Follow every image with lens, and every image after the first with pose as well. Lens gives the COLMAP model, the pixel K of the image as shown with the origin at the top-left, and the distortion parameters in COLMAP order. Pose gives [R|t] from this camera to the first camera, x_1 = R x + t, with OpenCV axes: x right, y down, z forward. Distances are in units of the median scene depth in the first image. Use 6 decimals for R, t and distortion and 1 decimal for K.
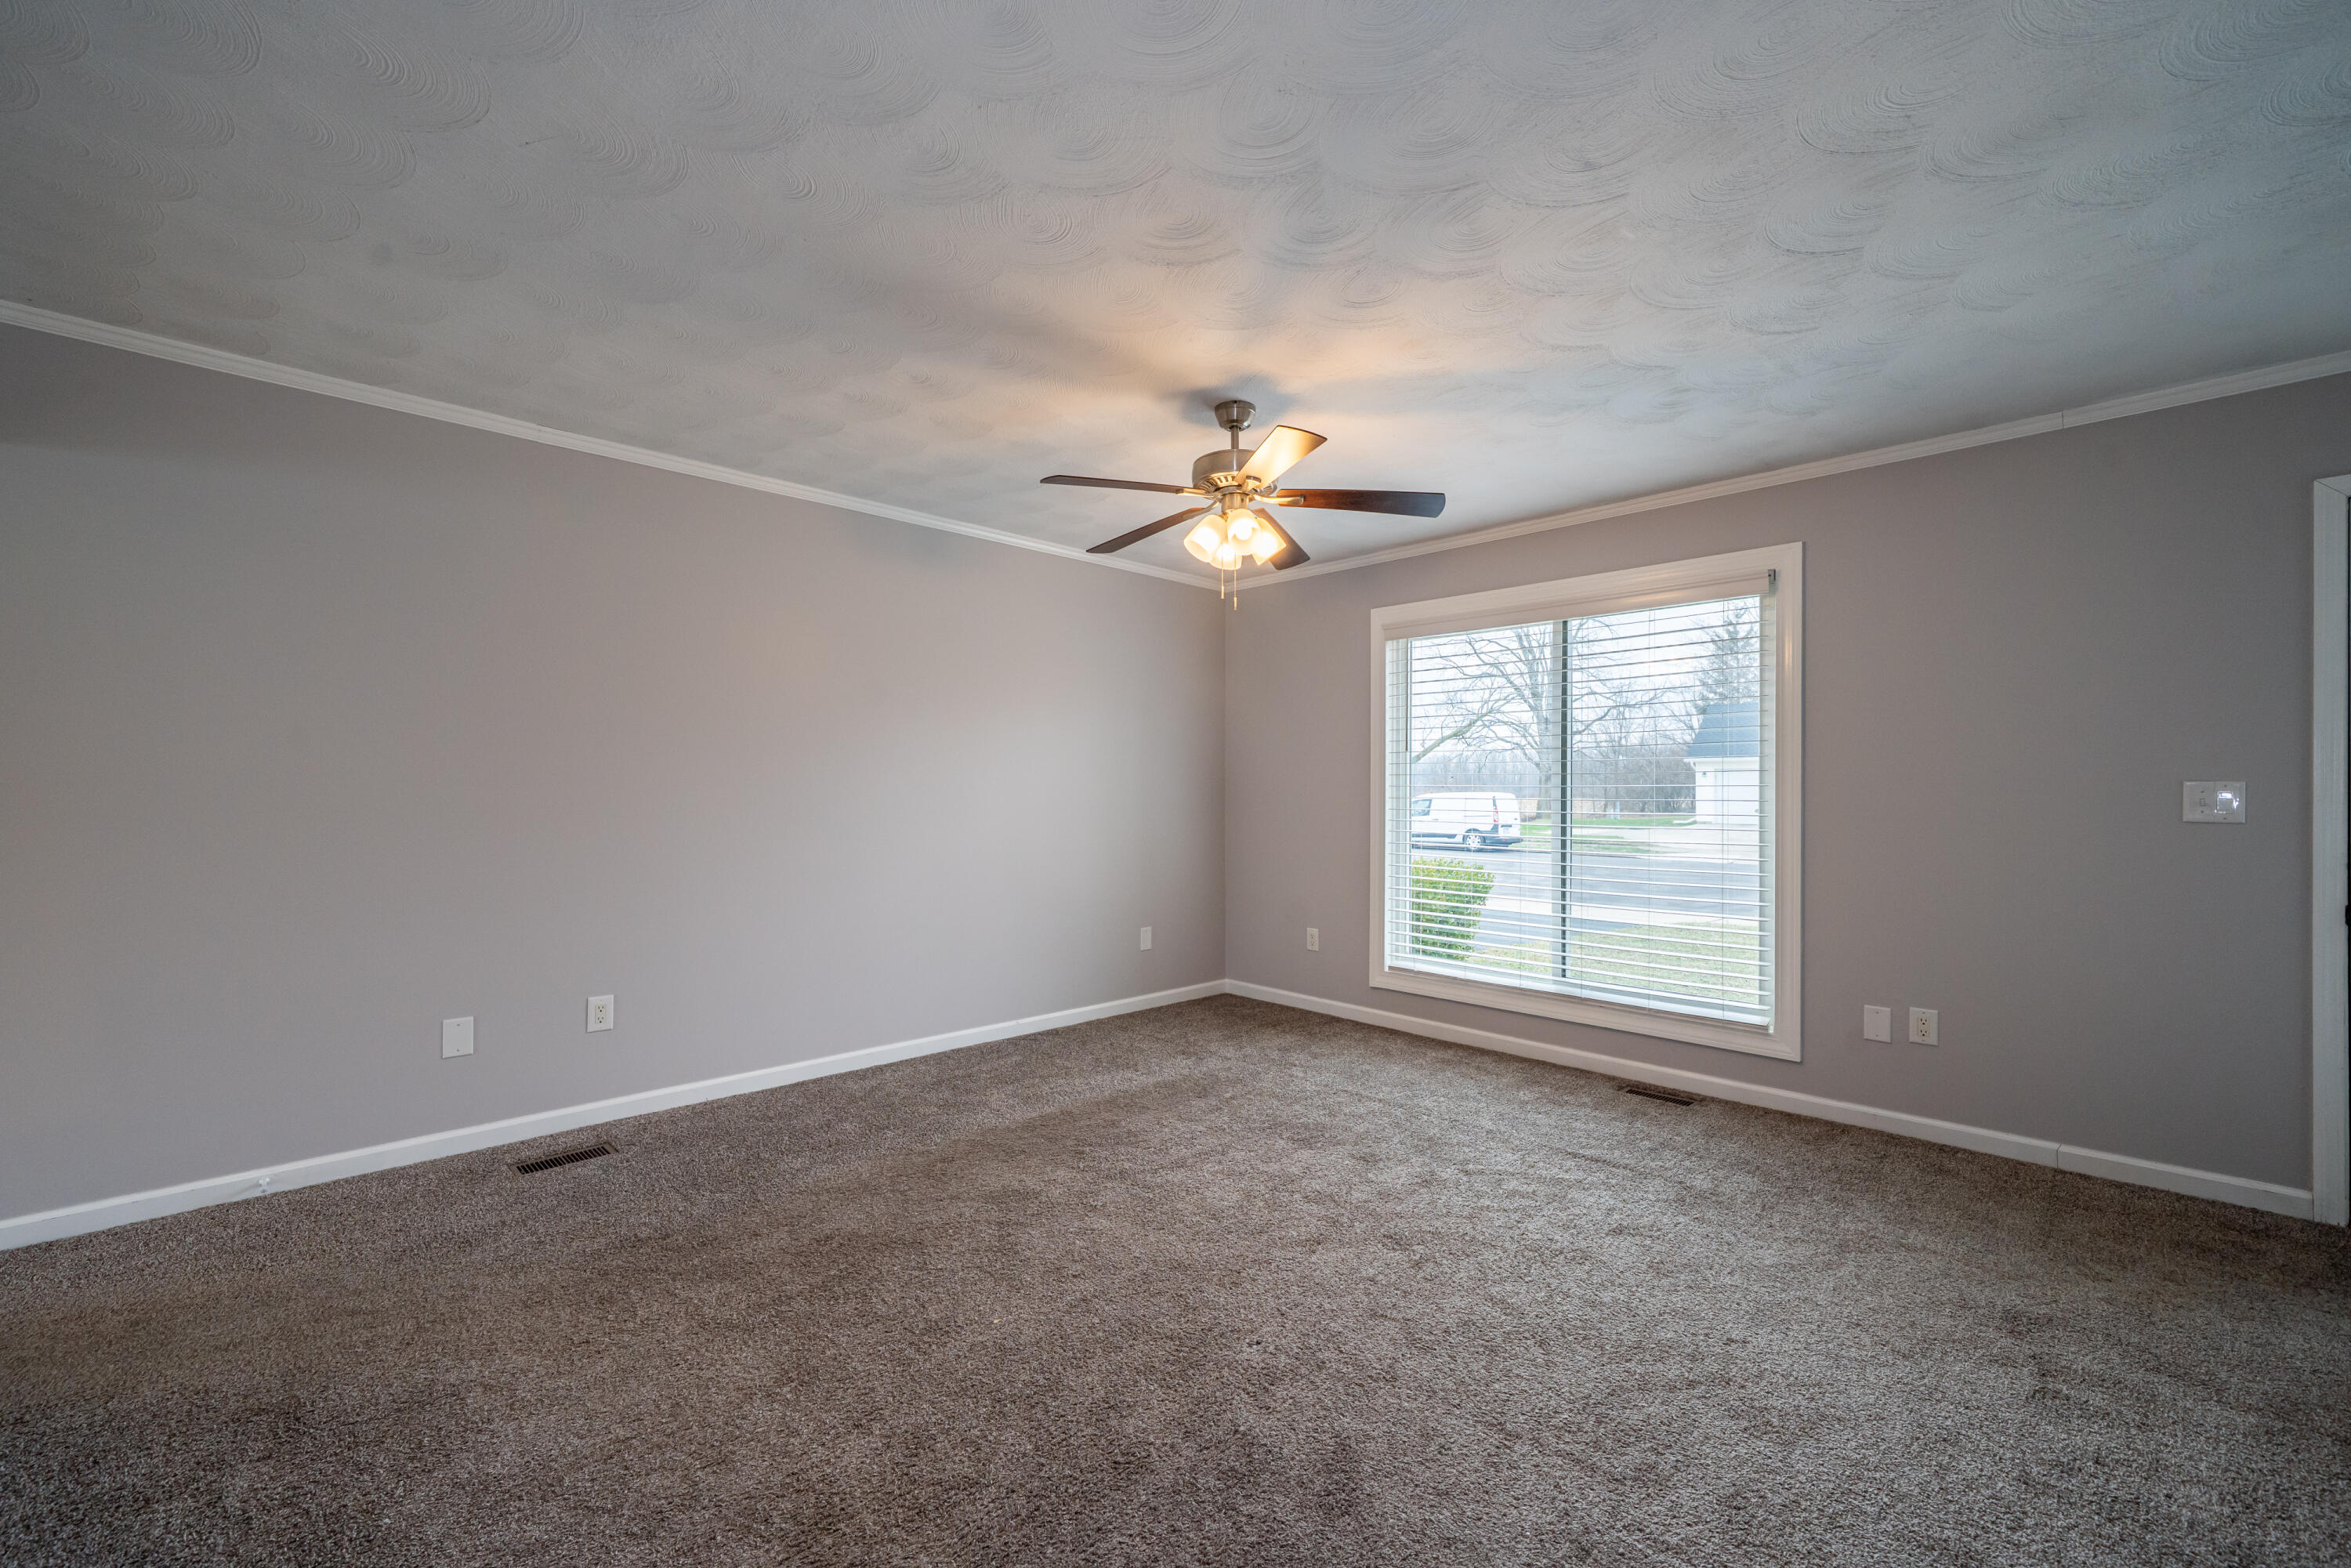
lens RADIAL K [[948.6, 0, 1176.5], [0, 948.6, 791.8], [0, 0, 1]] dist [-0.000304, -0.000059]
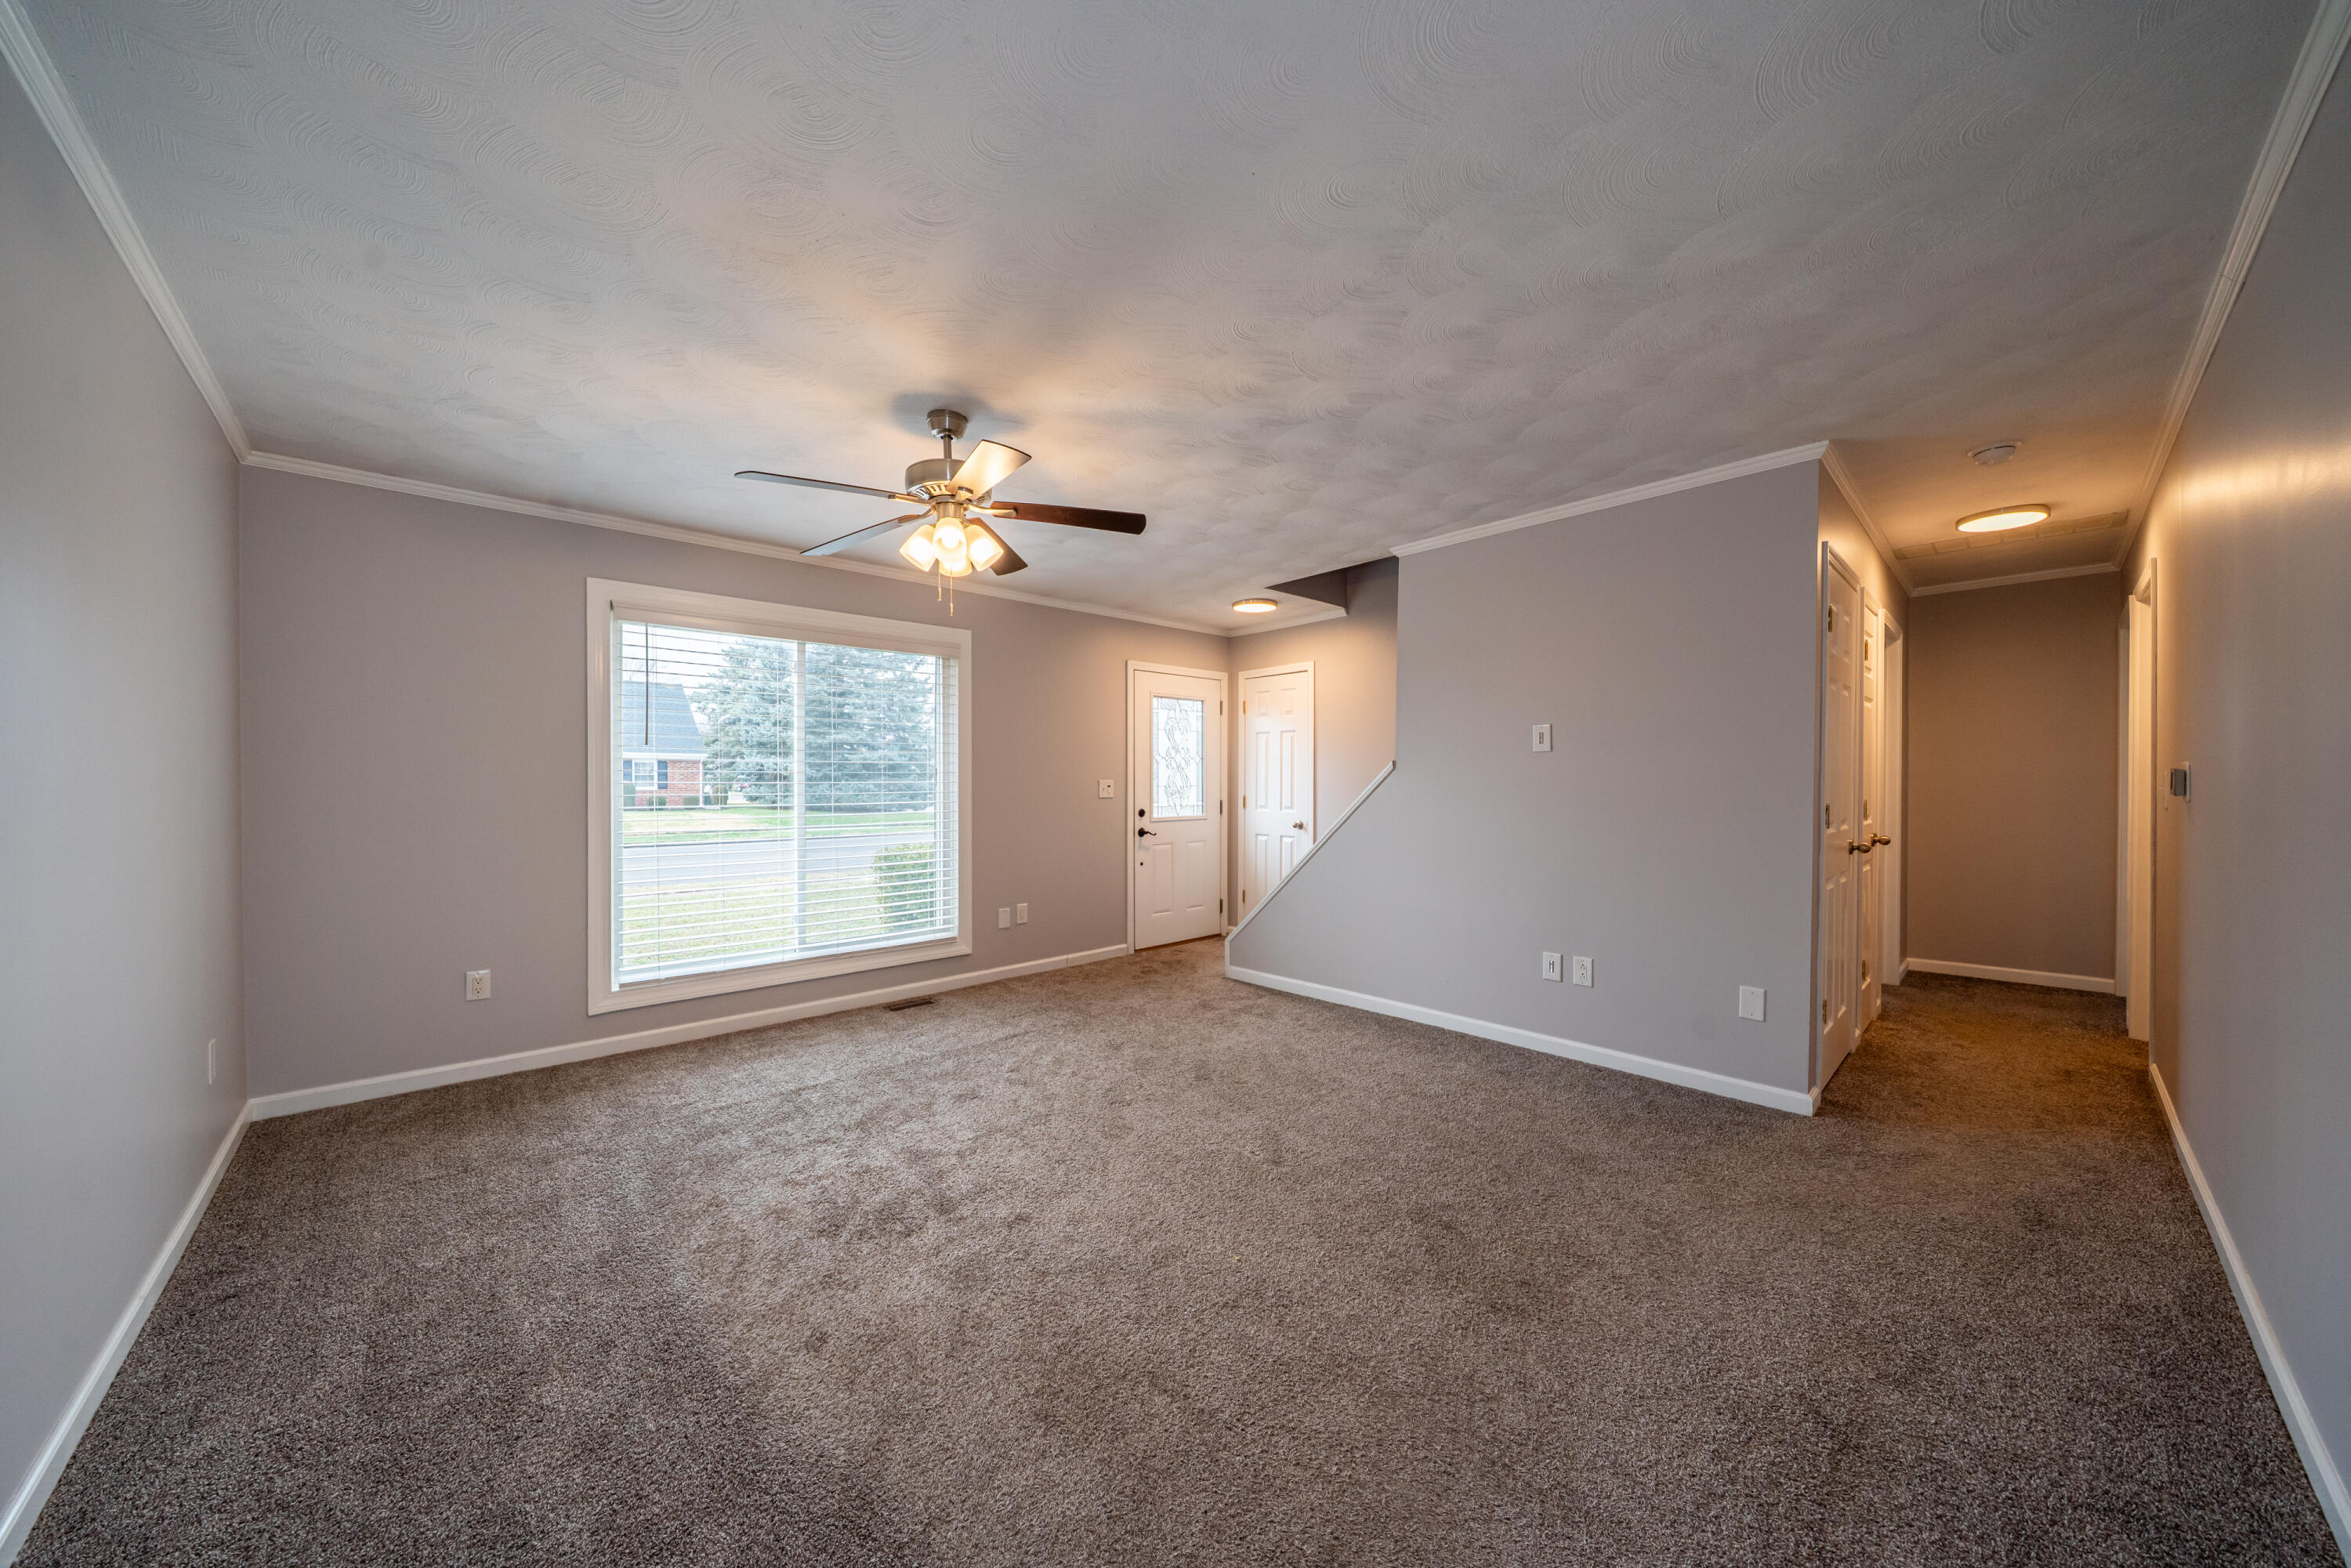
lens RADIAL K [[808.9, 0, 1134.7], [0, 808.9, 785.5], [0, 0, 1]] dist [-0.000941, -0.000022]
pose [[0.045395, -0.006134, 0.998950, -0.689582], [0.005344, 0.999968, 0.005897, -0.006827], [-0.998955, 0.005071, 0.045426, 0.644441]]
